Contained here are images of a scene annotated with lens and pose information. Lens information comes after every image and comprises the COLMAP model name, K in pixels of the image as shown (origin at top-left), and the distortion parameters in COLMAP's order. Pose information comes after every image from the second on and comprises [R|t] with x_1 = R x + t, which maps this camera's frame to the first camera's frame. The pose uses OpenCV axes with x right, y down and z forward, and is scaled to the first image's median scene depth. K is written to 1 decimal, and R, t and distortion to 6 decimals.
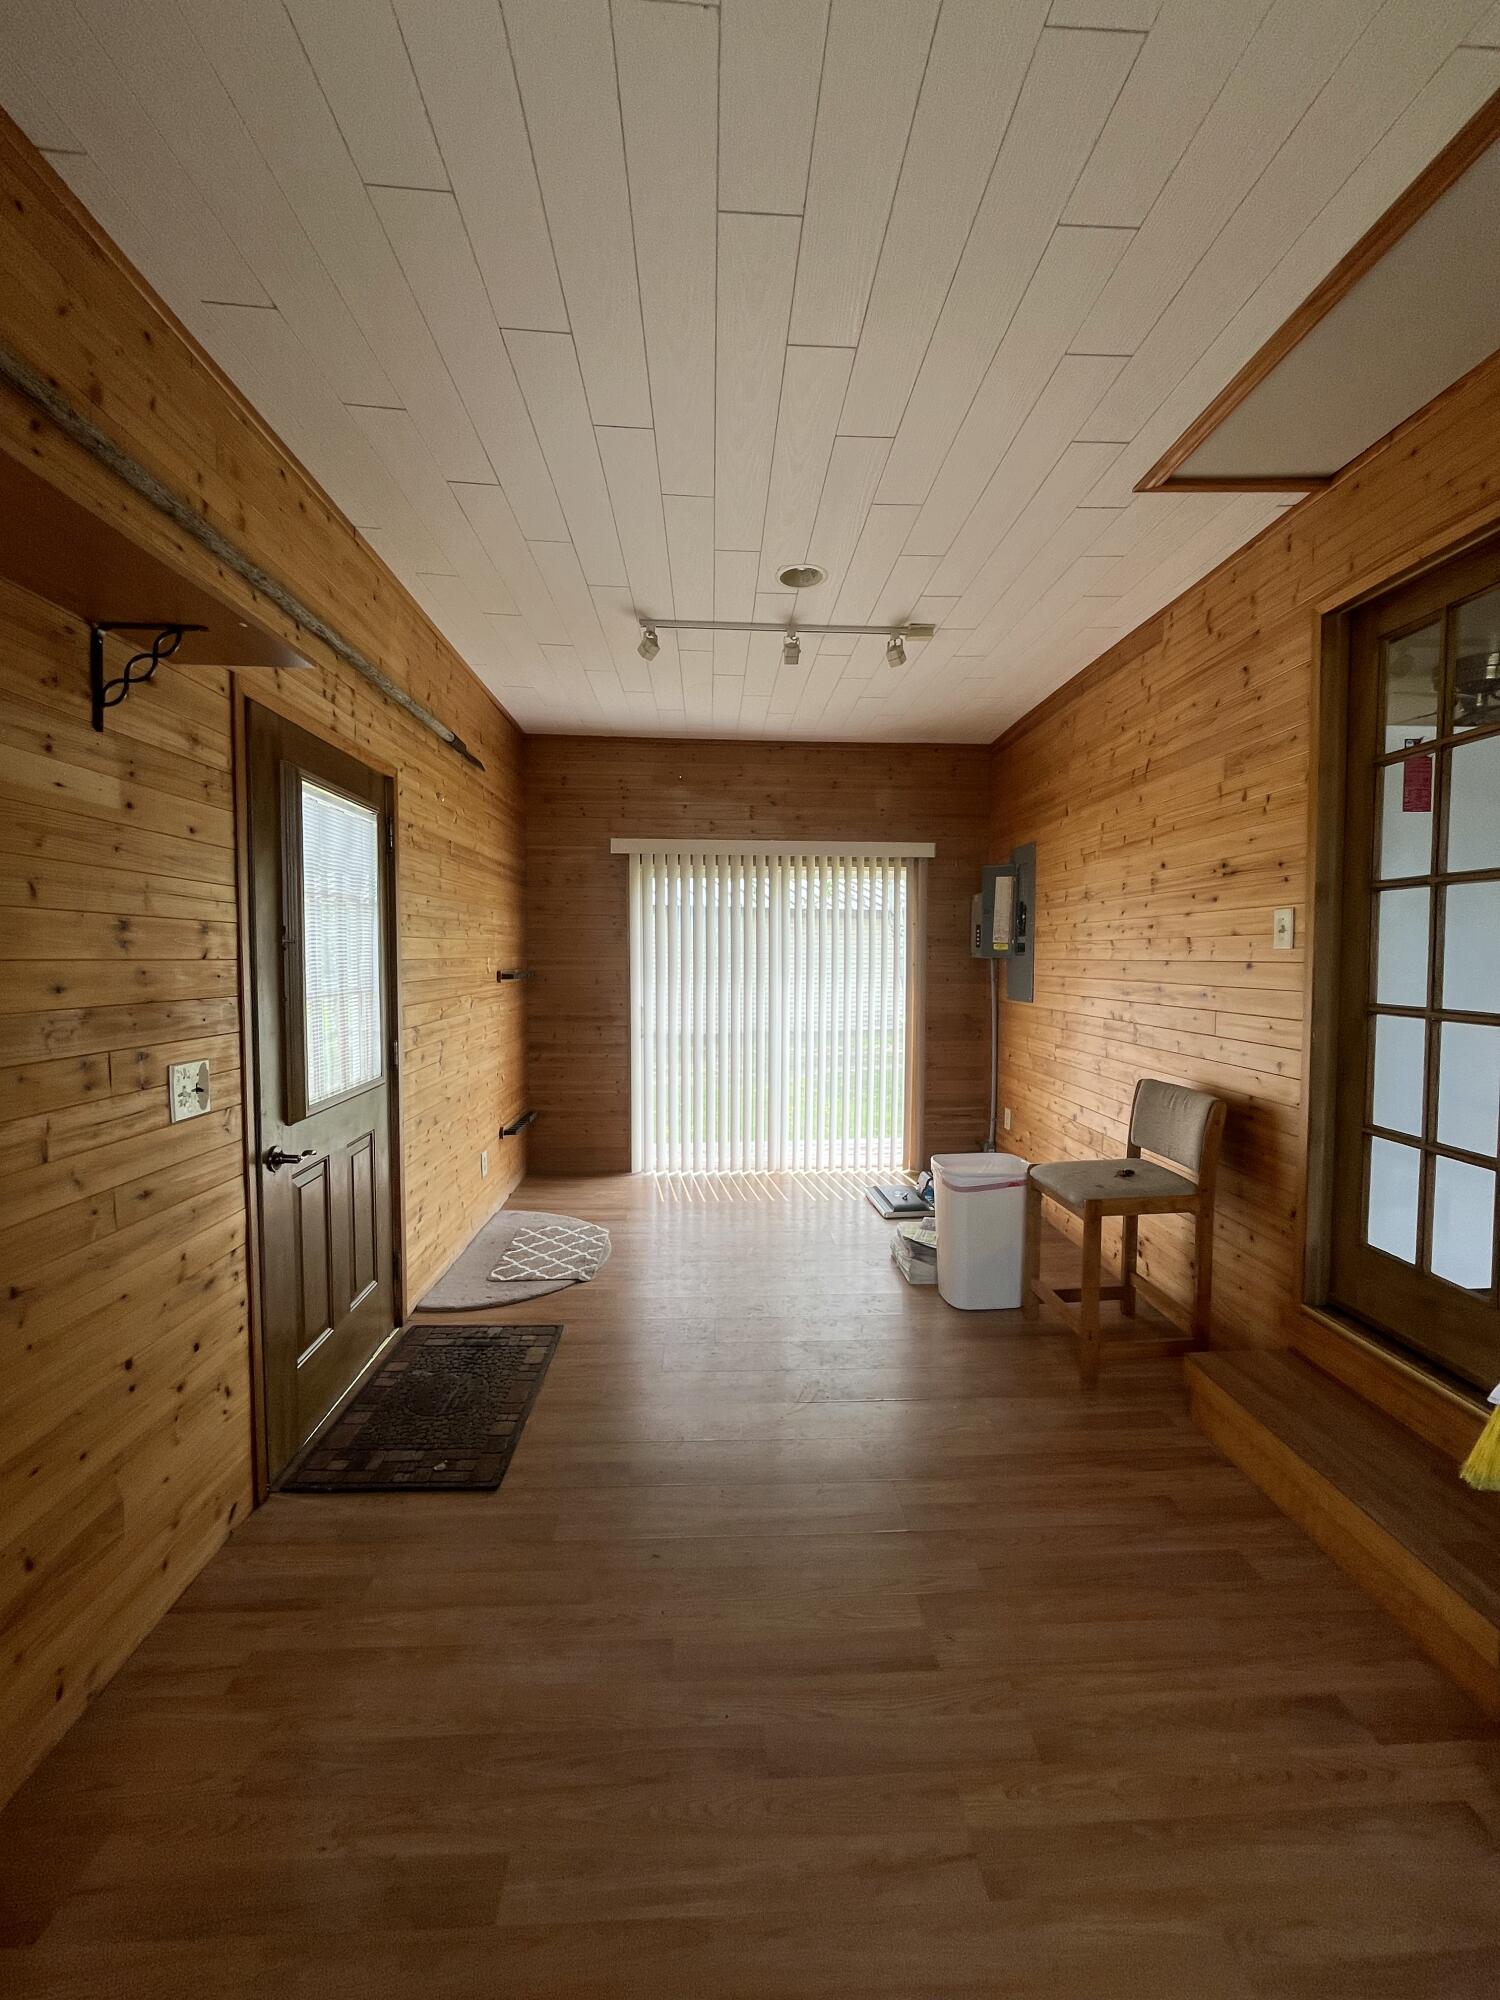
lens RADIAL K [[805.1, 0, 749.3], [0, 805.1, 999.3], [0, 0, 1]] dist [-0.009100, 0.000232]
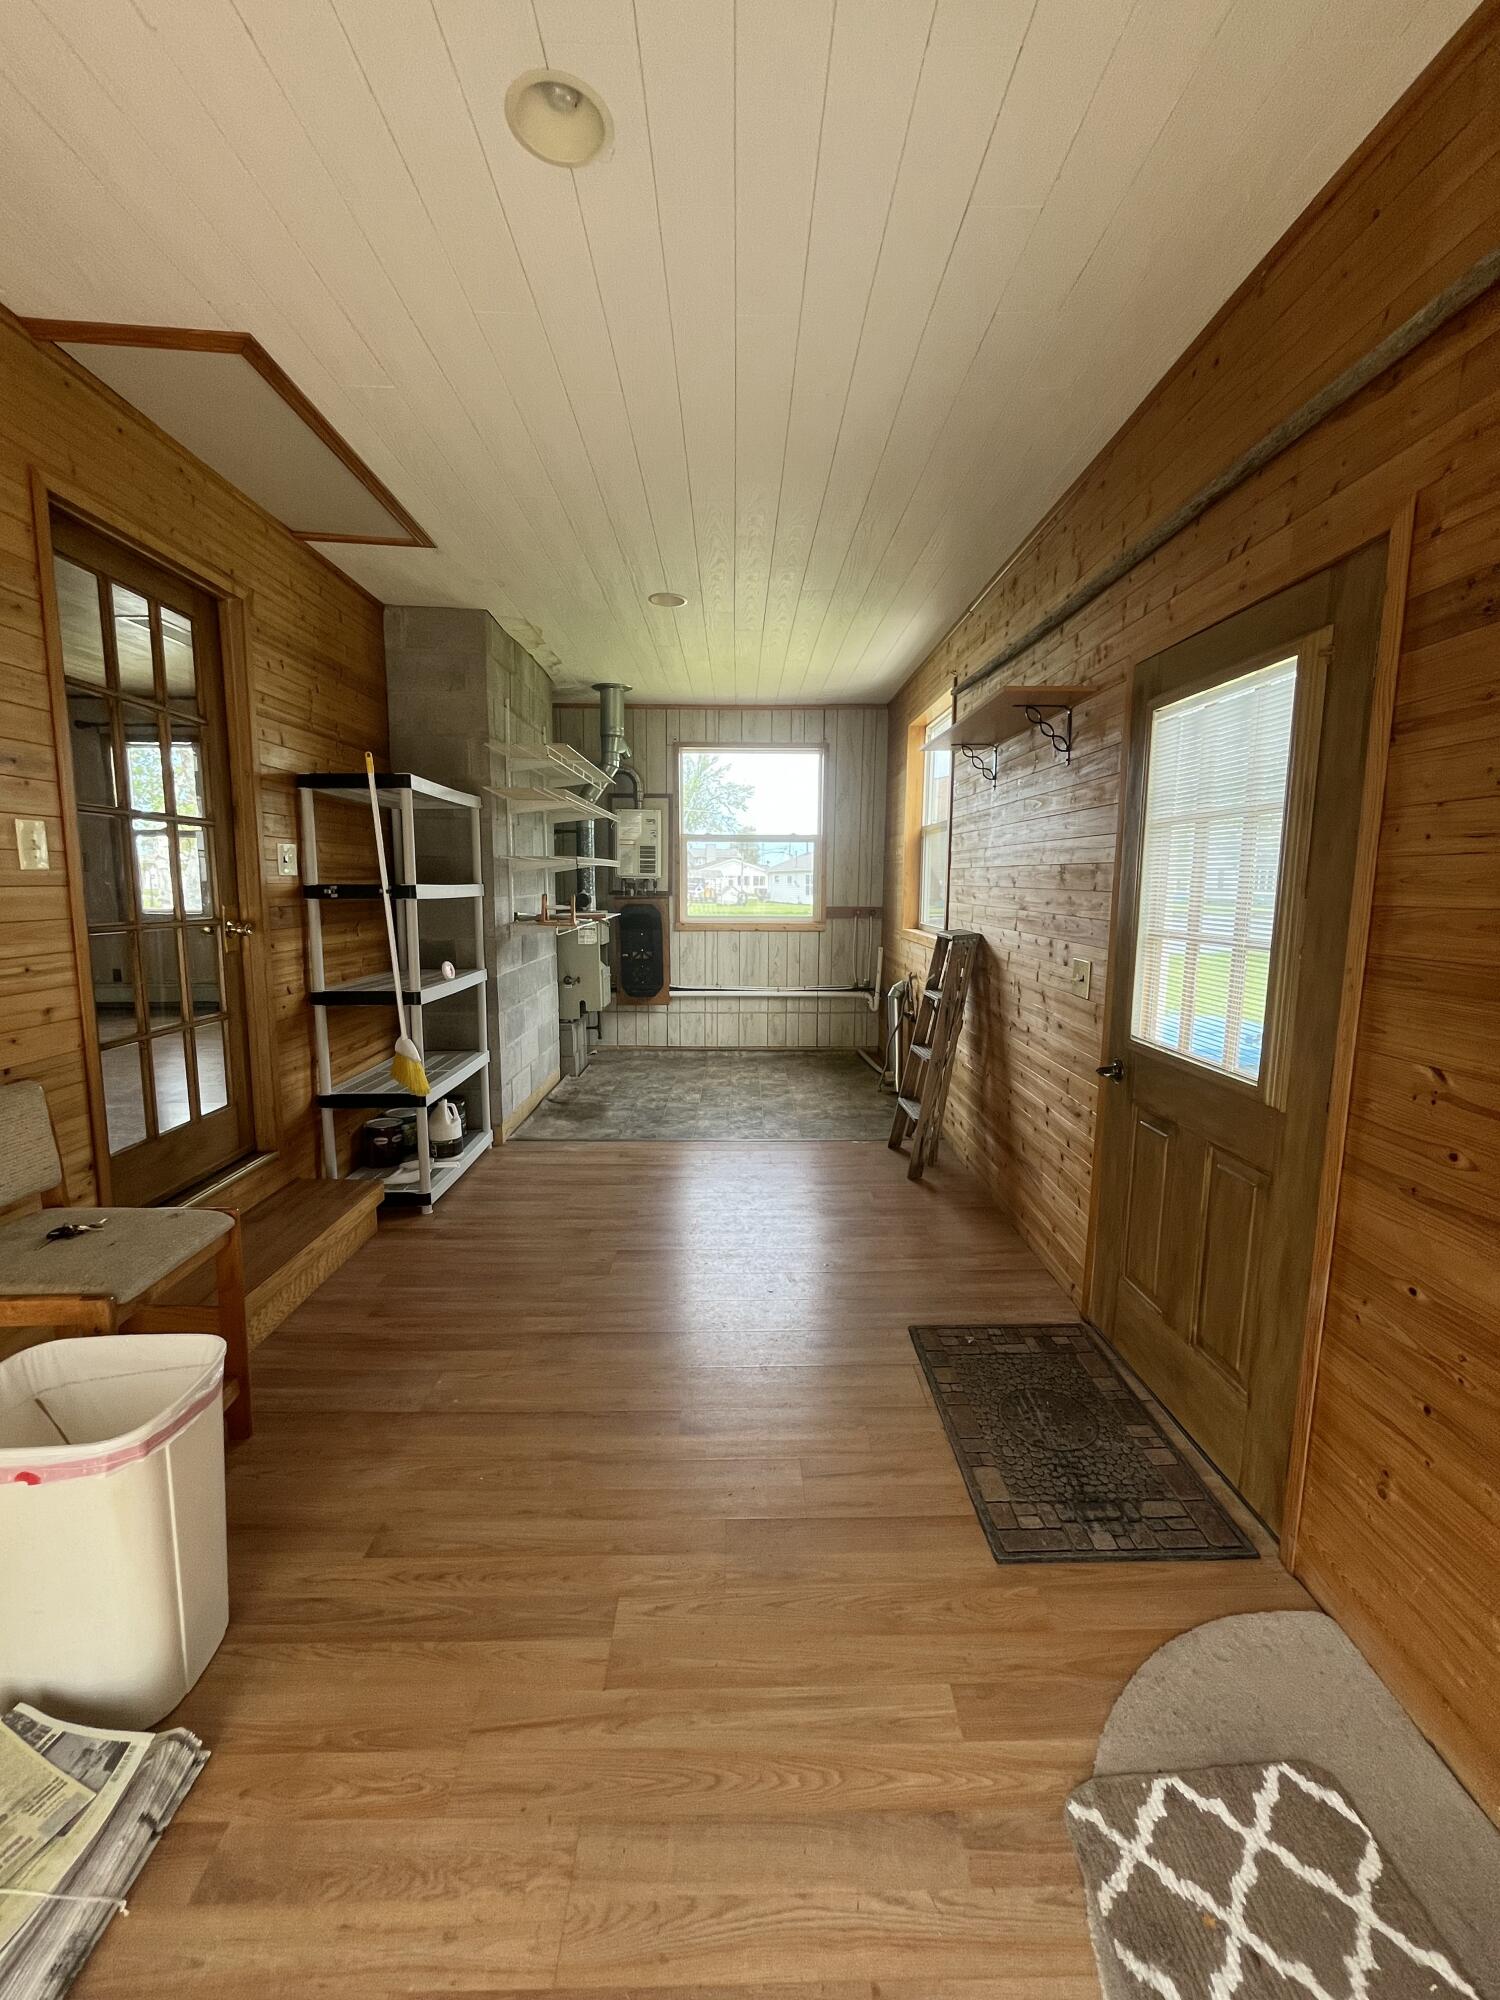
lens RADIAL K [[805.1, 0, 758.1], [0, 805.1, 988.0], [0, 0, 1]] dist [-0.009100, 0.000232]
pose [[-0.999748, -0.015484, 0.016262, -0.084772], [-0.012069, 0.981259, 0.192317, -0.111337], [-0.018935, 0.192072, -0.981198, 1.824862]]
